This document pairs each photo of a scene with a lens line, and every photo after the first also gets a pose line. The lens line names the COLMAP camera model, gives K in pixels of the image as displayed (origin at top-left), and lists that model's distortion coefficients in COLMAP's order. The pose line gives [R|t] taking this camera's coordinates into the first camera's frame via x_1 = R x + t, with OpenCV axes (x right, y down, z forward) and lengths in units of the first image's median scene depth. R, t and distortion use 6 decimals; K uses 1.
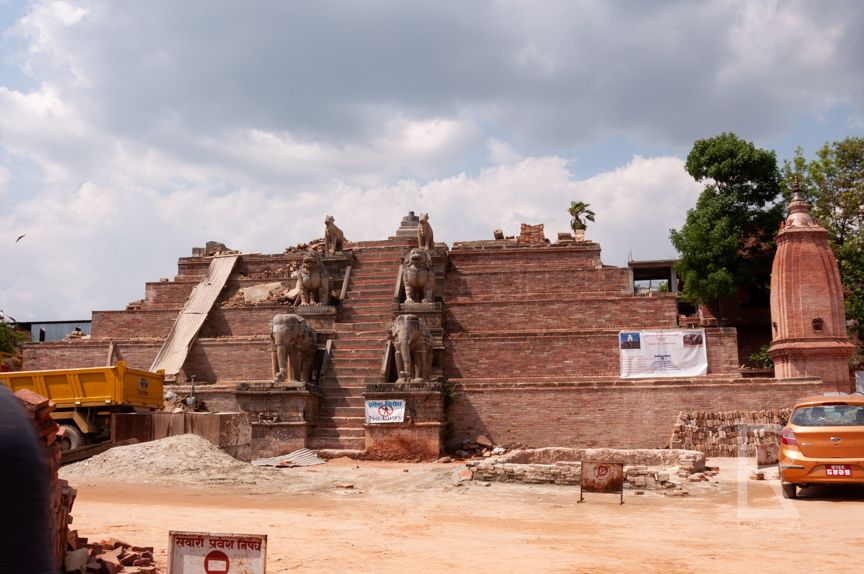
lens RADIAL K [[876.6, 0, 432.0], [0, 876.6, 287.0], [0, 0, 1]] dist [-0.049279, -0.002214]
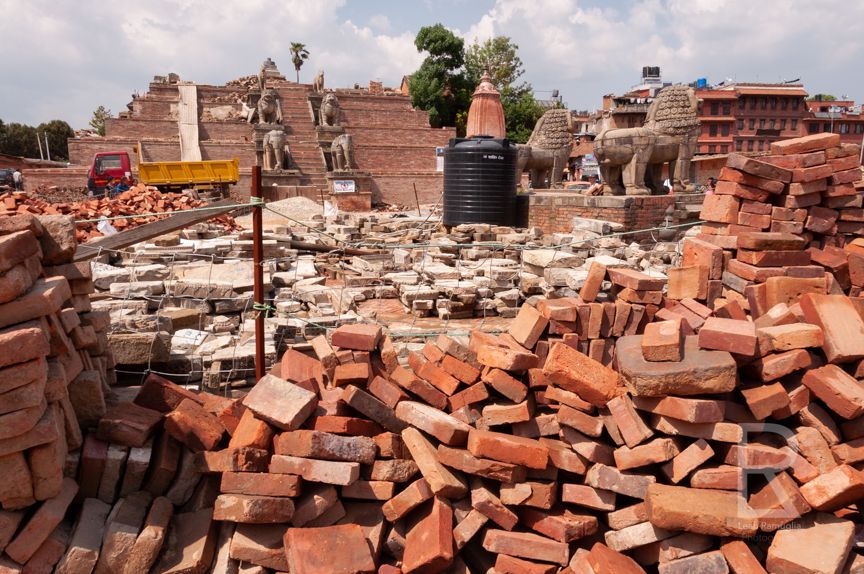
lens RADIAL K [[654.0, 0, 432.0], [0, 654.0, 287.0], [0, 0, 1]] dist [-0.011348, -0.002675]
pose [[0.876952, -0.062872, 0.476447, -0.510164], [-0.074429, 0.961675, 0.263898, -0.034014], [-0.474779, -0.266888, 0.838663, -0.311833]]
